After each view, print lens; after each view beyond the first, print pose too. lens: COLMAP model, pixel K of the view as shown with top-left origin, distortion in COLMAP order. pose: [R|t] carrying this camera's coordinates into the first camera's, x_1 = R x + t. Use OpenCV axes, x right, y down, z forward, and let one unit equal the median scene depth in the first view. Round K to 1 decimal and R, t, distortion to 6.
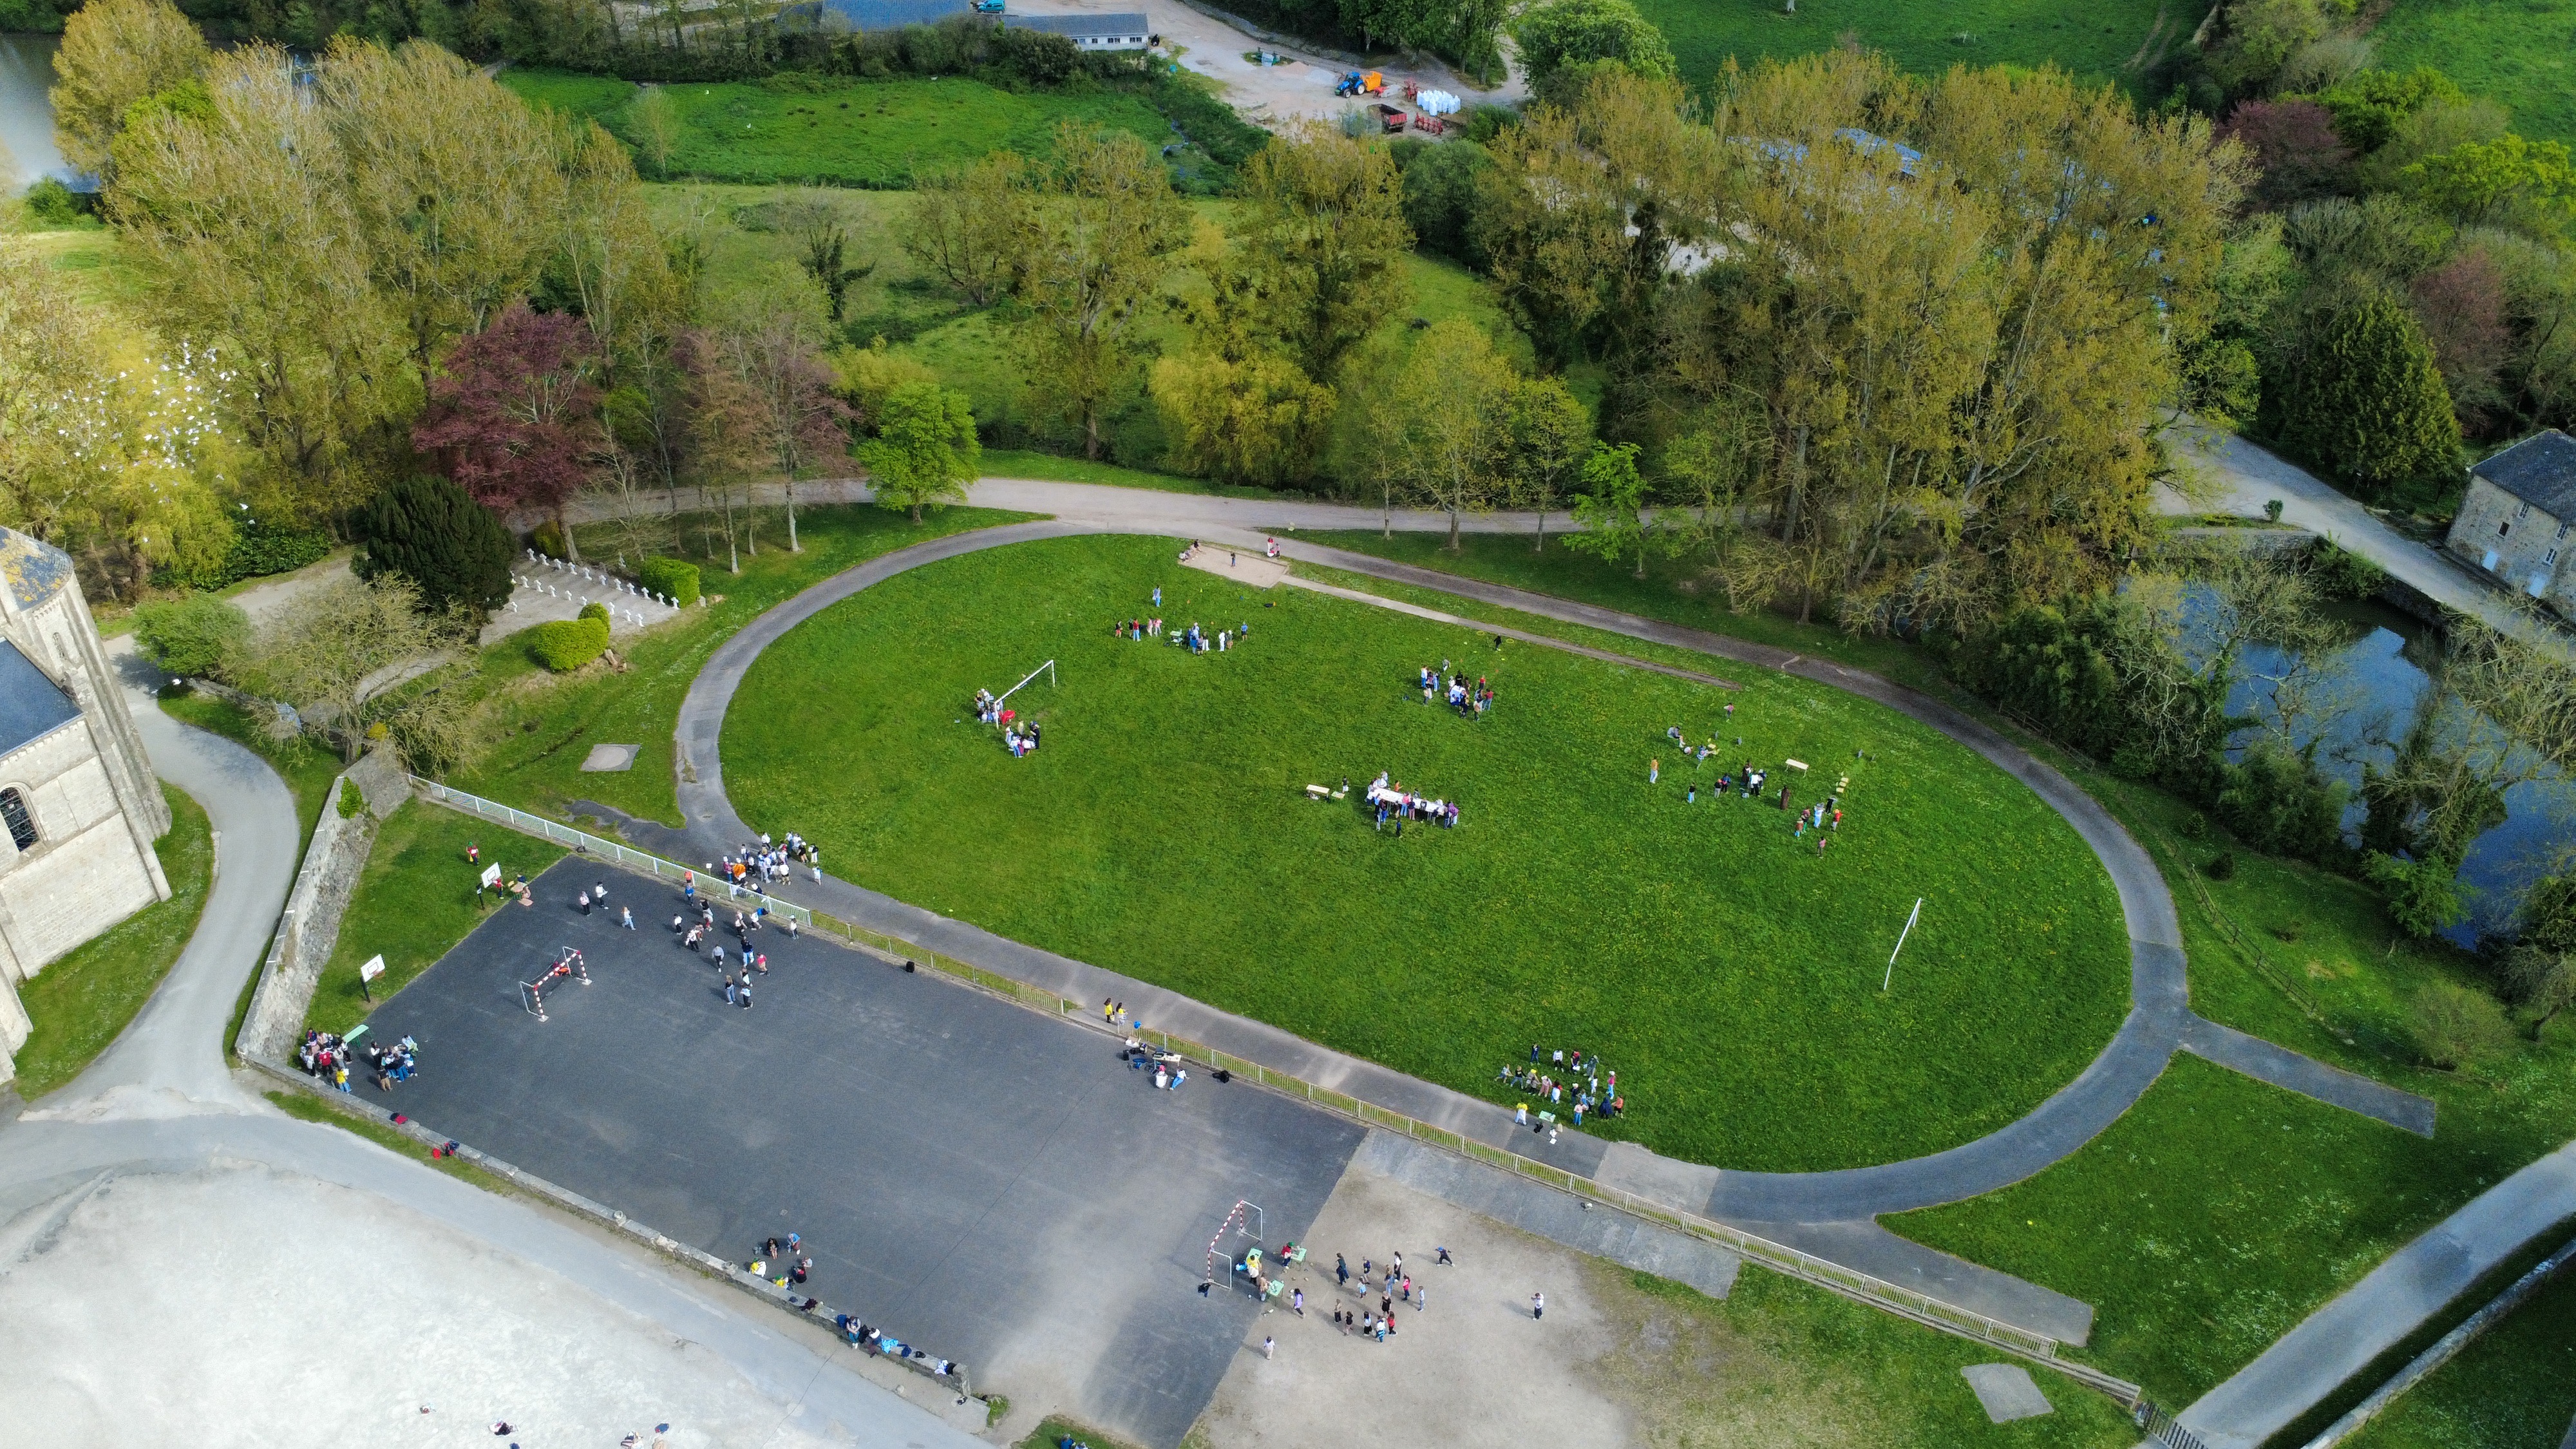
lens RADIAL K [[1871.8, 0, 1283.7], [0, 1871.8, 729.7], [0, 0, 1]] dist [-0.000124, 0.006244]
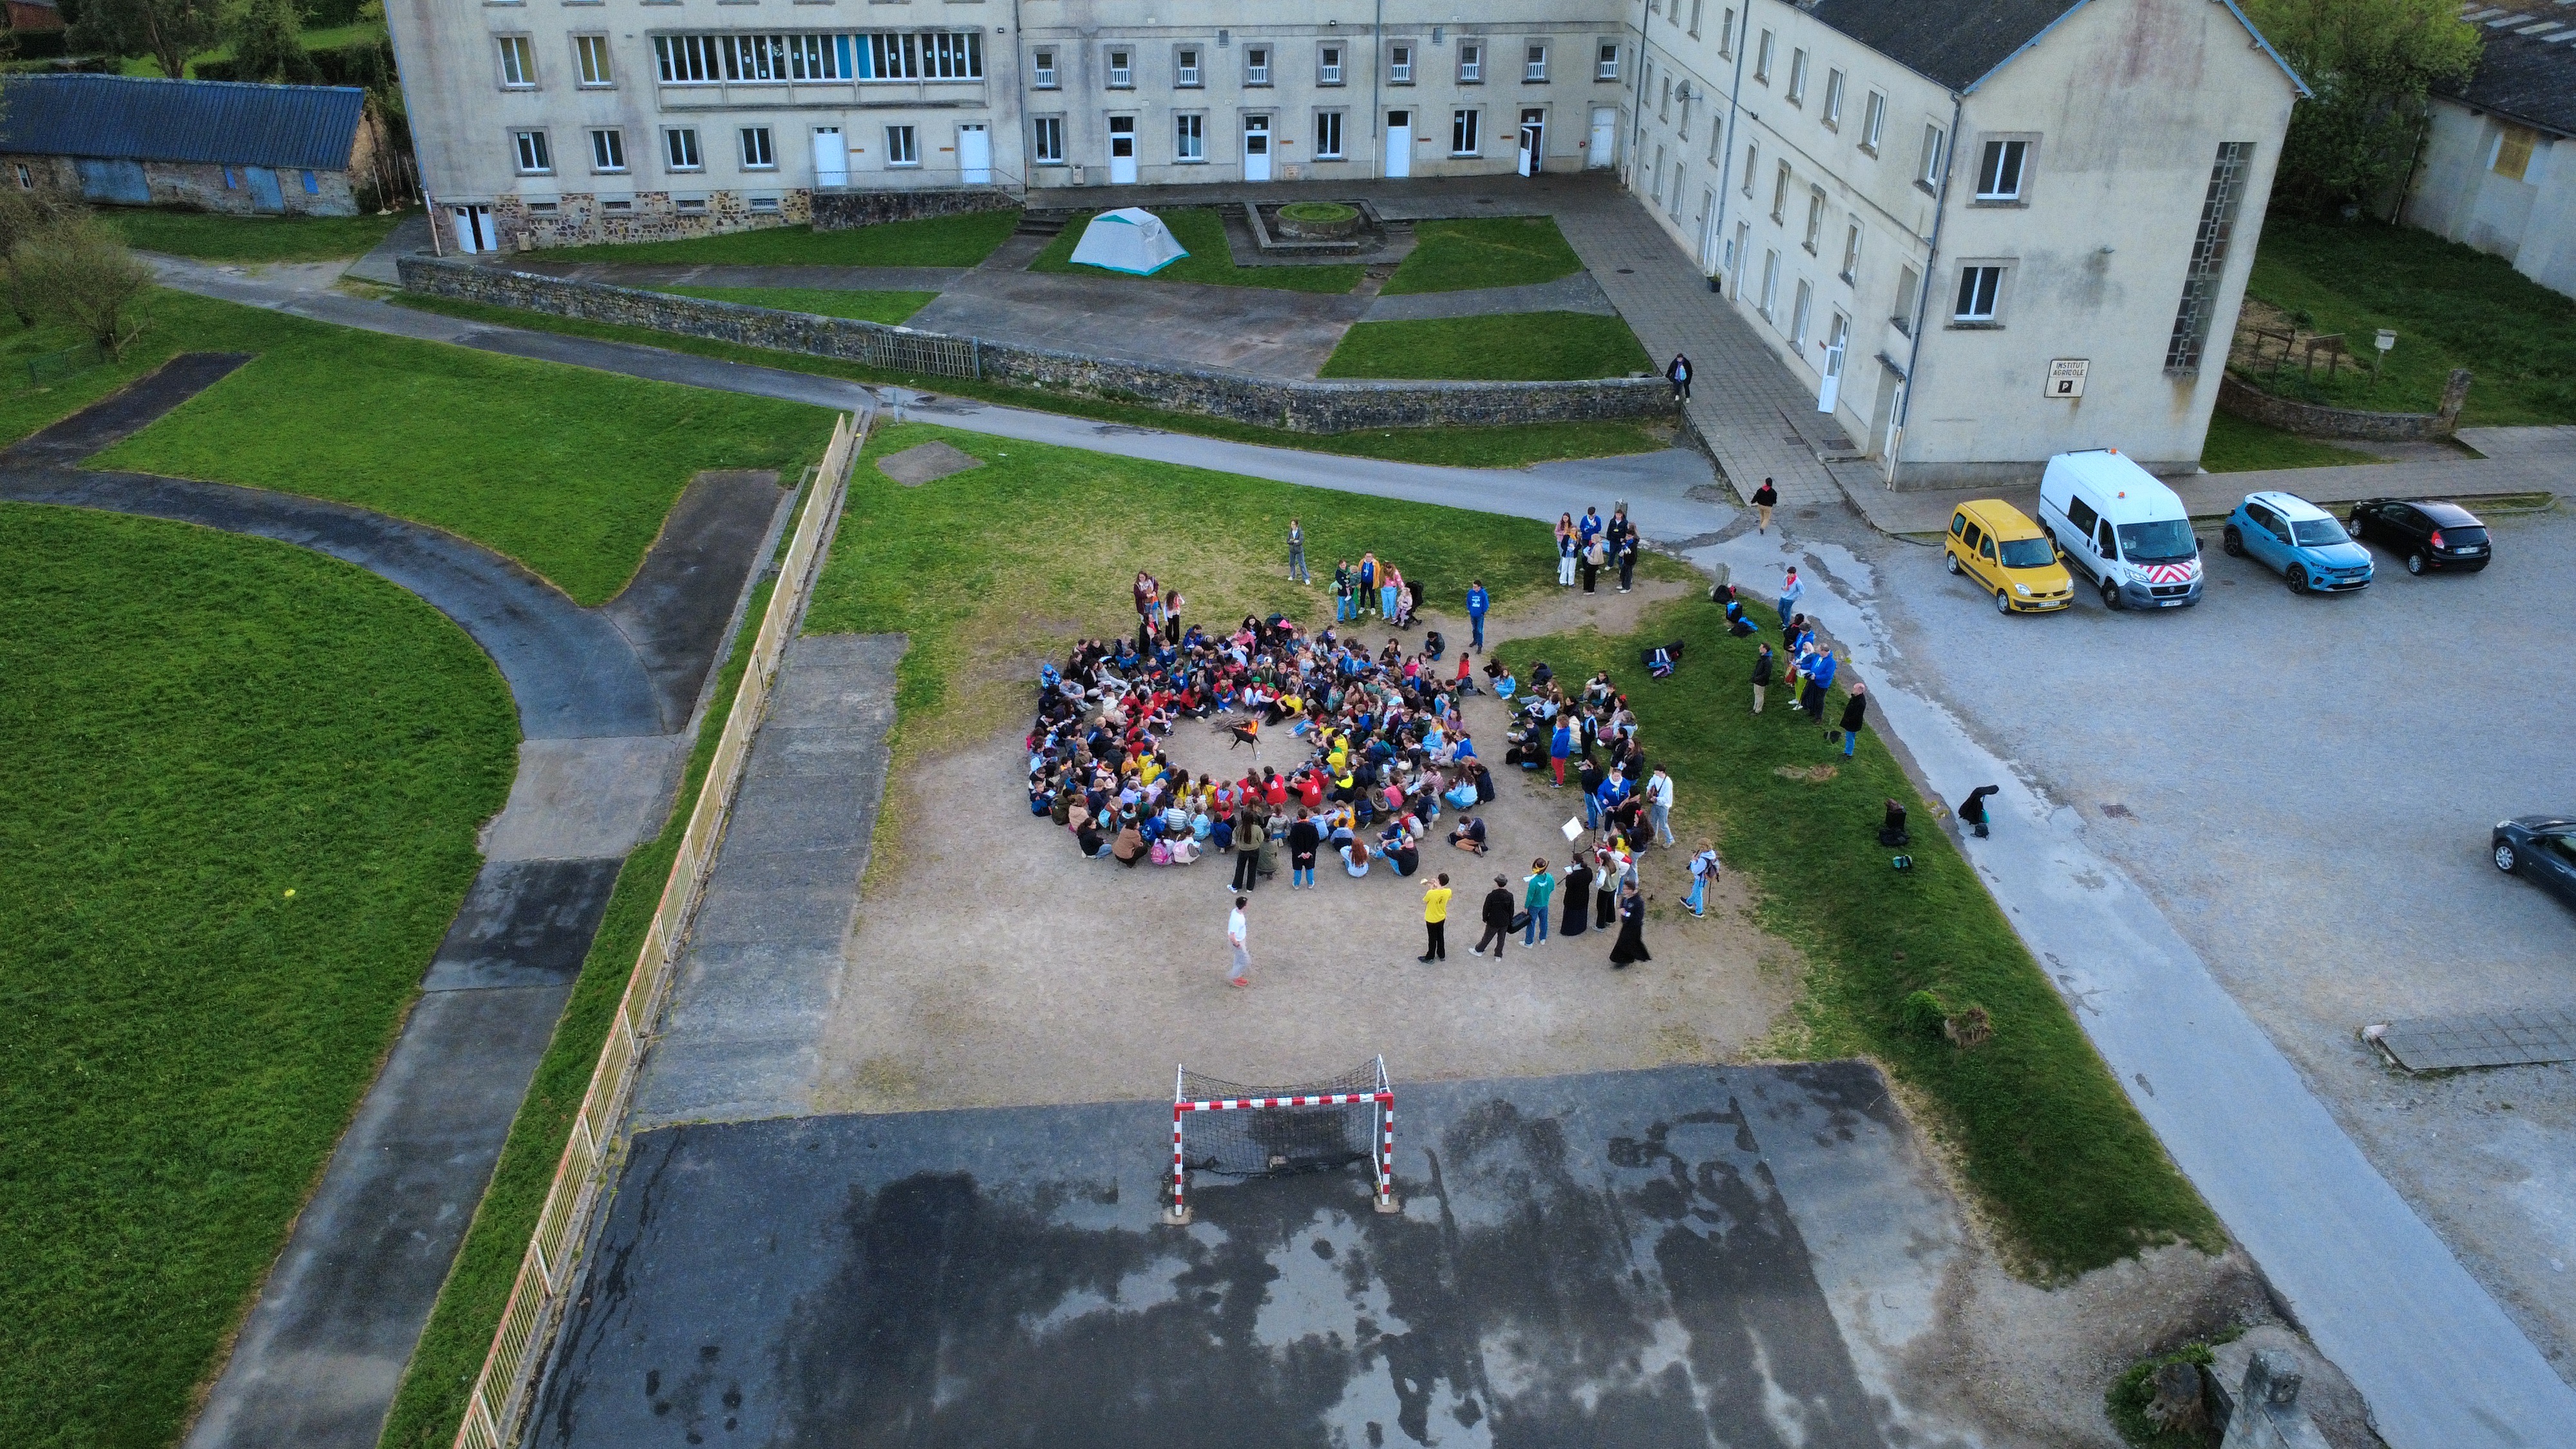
lens RADIAL K [[1871.8, 0, 1284.8], [0, 1871.8, 720.5], [0, 0, 1]] dist [-0.000124, 0.006244]
pose [[-0.504571, -0.424571, 0.751763, -0.196655], [0.467623, 0.597562, 0.651344, 0.006136], [-0.725767, 0.680191, -0.102973, 0.770839]]
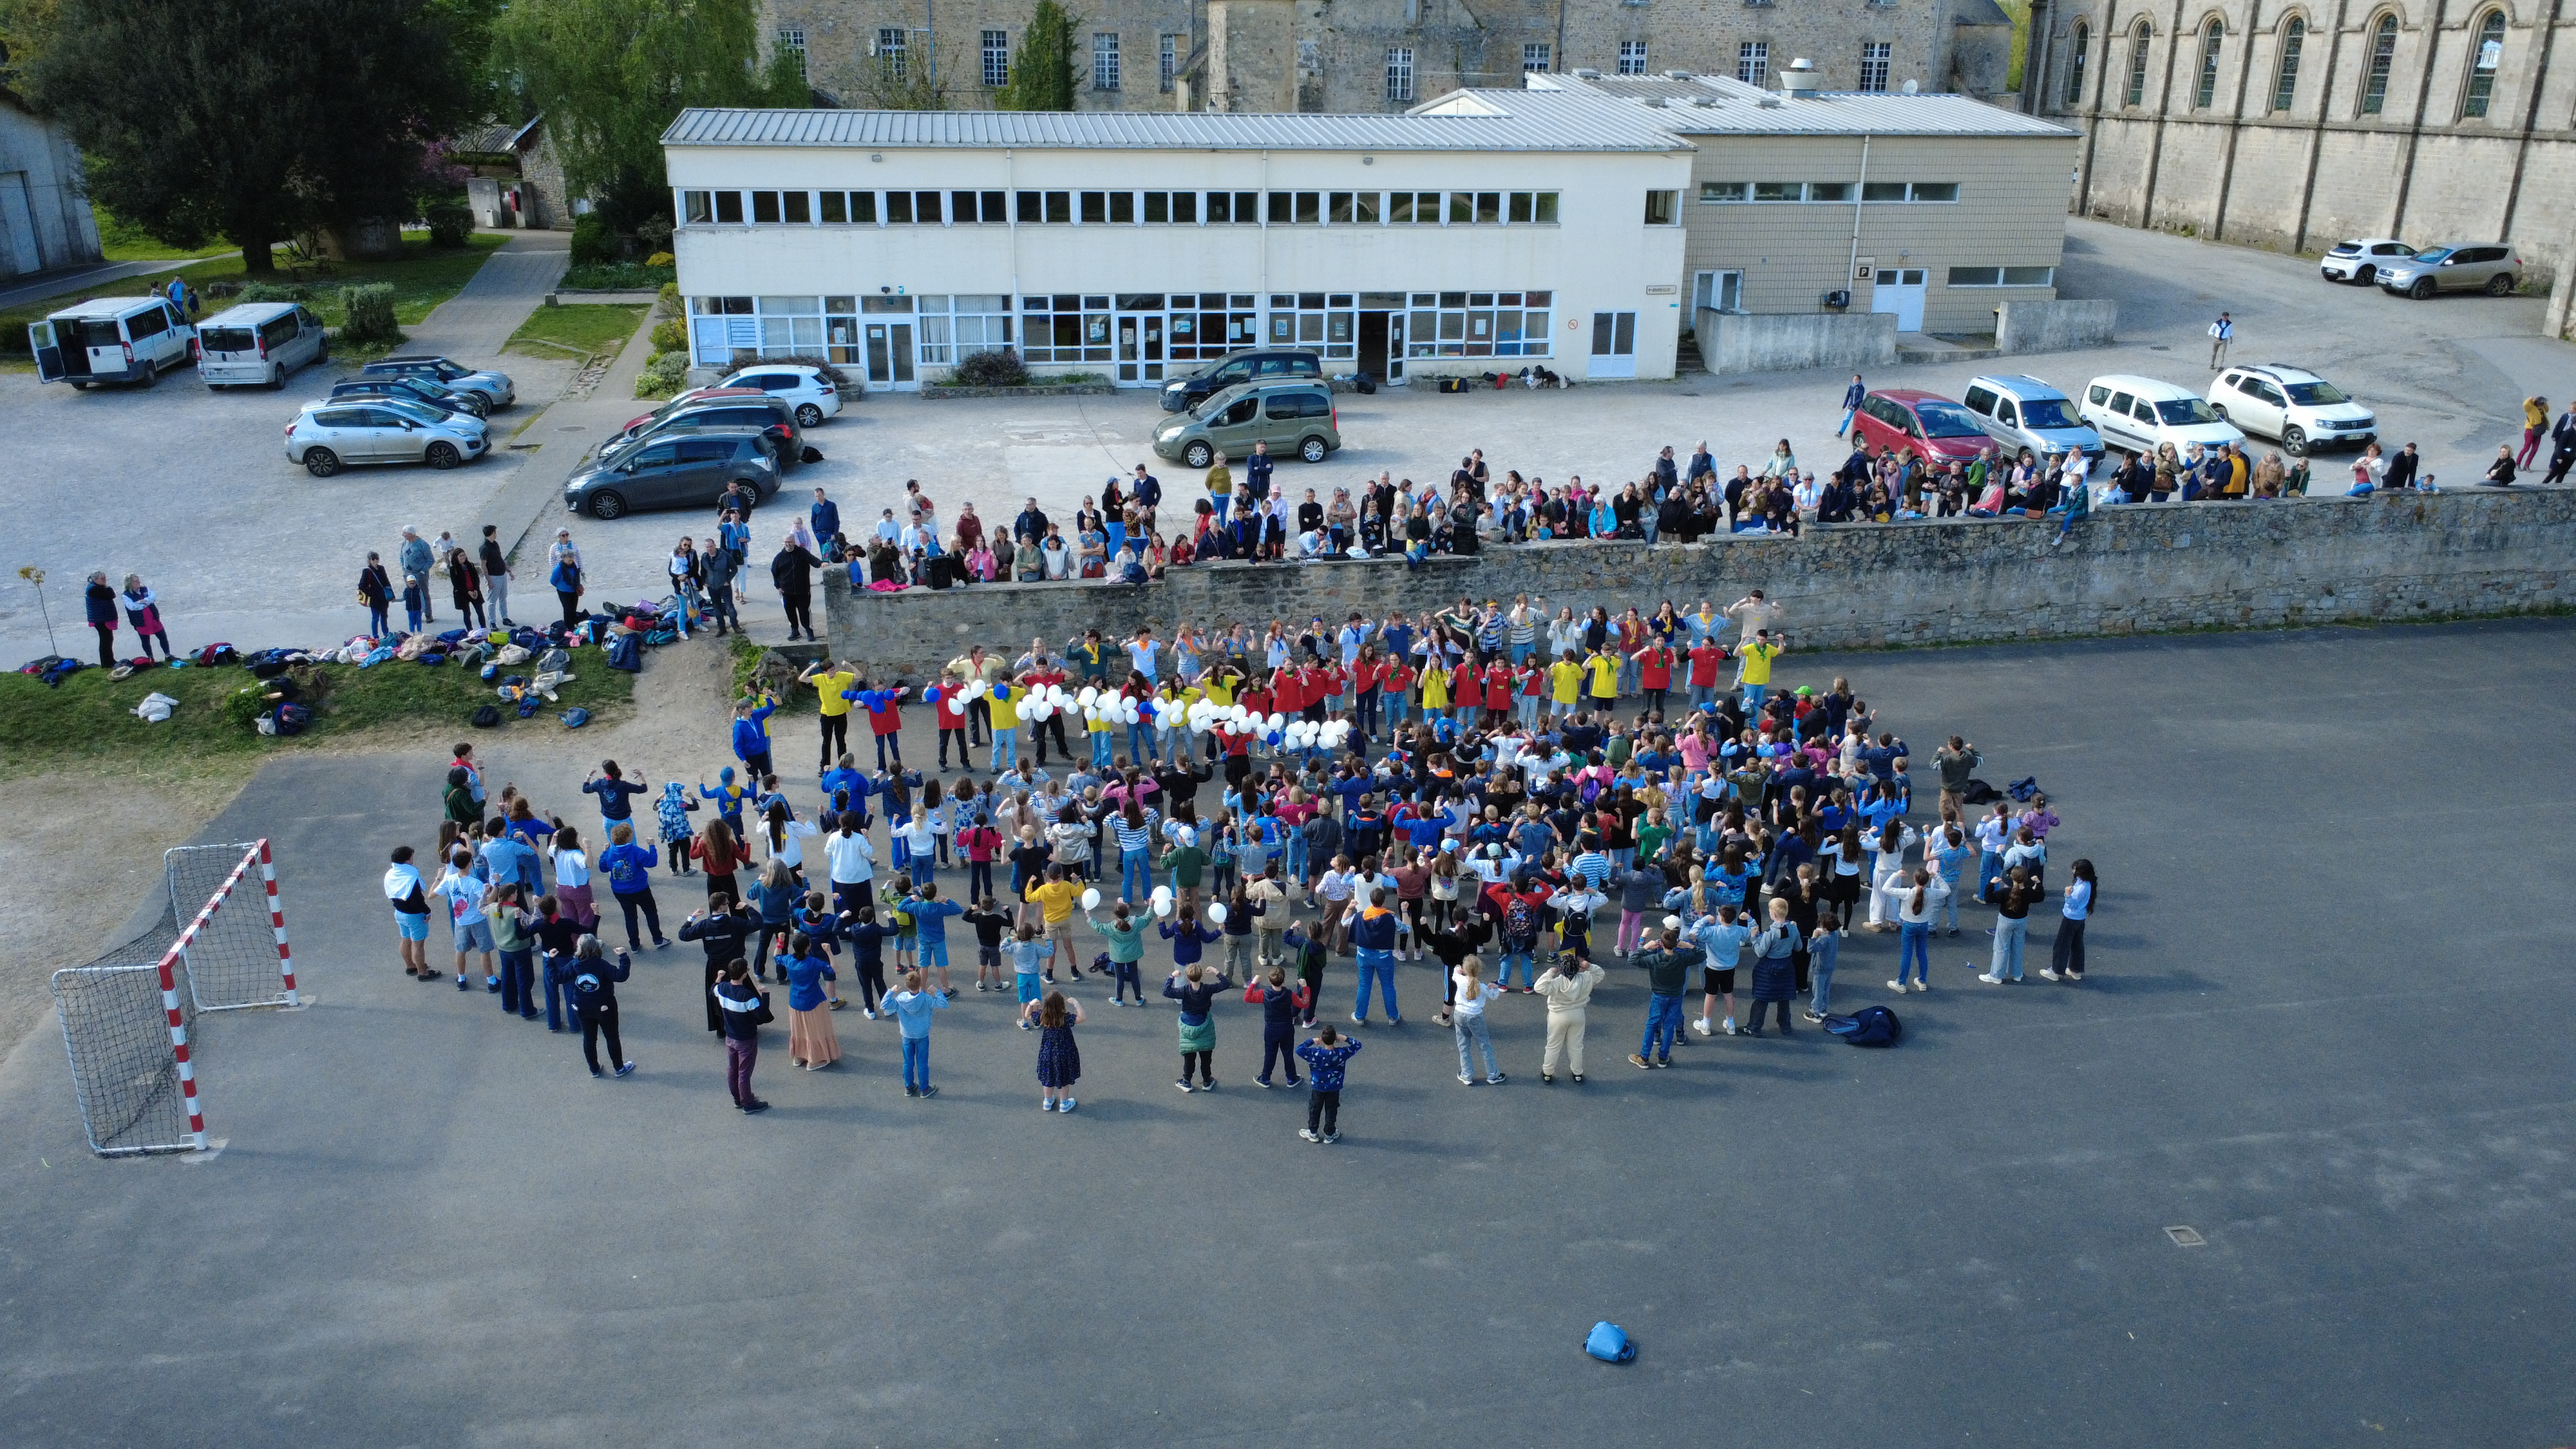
lens RADIAL K [[1871.8, 0, 1289.2], [0, 1871.8, 723.5], [0, 0, 1]] dist [-0.000124, 0.006244]
pose [[-0.801949, 0.184418, -0.568215, -0.006948], [-0.345030, 0.633493, 0.692561, 0.026372], [0.487681, 0.751450, -0.444399, 0.903689]]
